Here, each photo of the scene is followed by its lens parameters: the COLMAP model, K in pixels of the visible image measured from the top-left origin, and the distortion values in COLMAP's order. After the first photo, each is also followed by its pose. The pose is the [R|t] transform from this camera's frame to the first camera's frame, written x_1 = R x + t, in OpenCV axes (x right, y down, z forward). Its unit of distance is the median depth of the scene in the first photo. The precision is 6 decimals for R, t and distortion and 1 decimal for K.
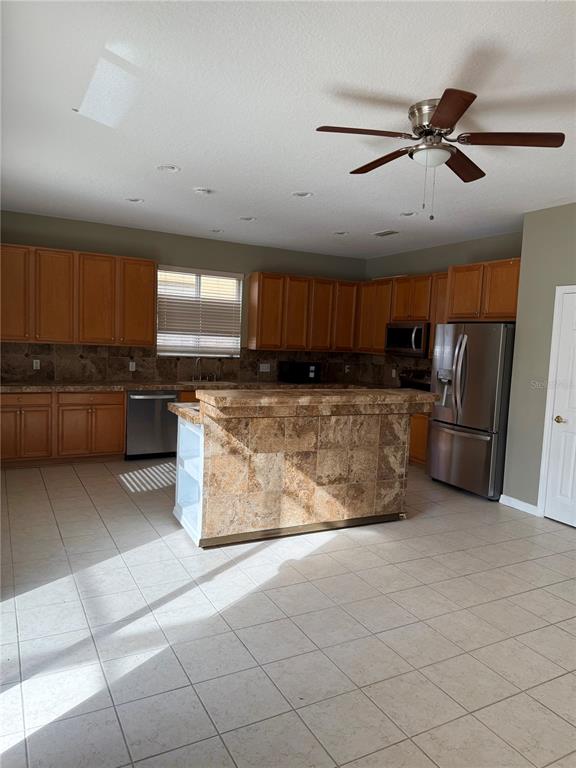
lens RADIAL K [[544.4, 0, 288.0], [0, 544.4, 384.0], [0, 0, 1]] dist [0.009720, 0.001254]
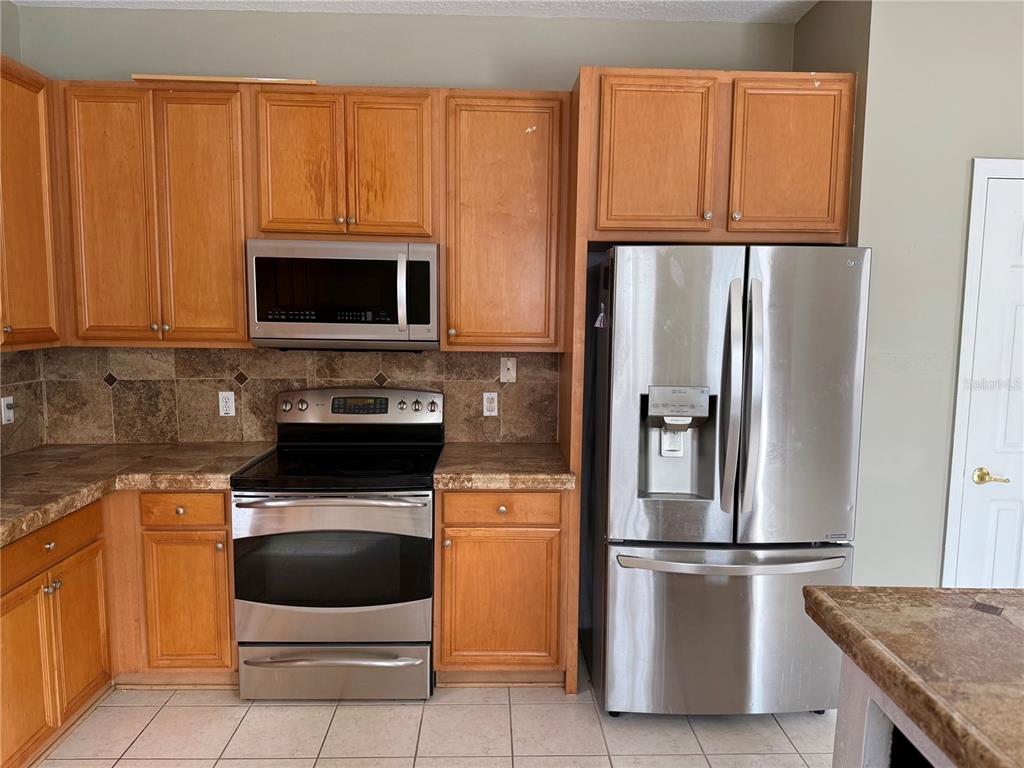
lens RADIAL K [[725.8, 0, 512.0], [0, 725.8, 384.0], [0, 0, 1]] dist [0.009720, 0.001254]
pose [[0.444550, -0.132666, 0.885876, -0.172492], [0.085188, 0.990751, 0.105623, -0.102535], [-0.891694, 0.028511, 0.451739, 1.110330]]
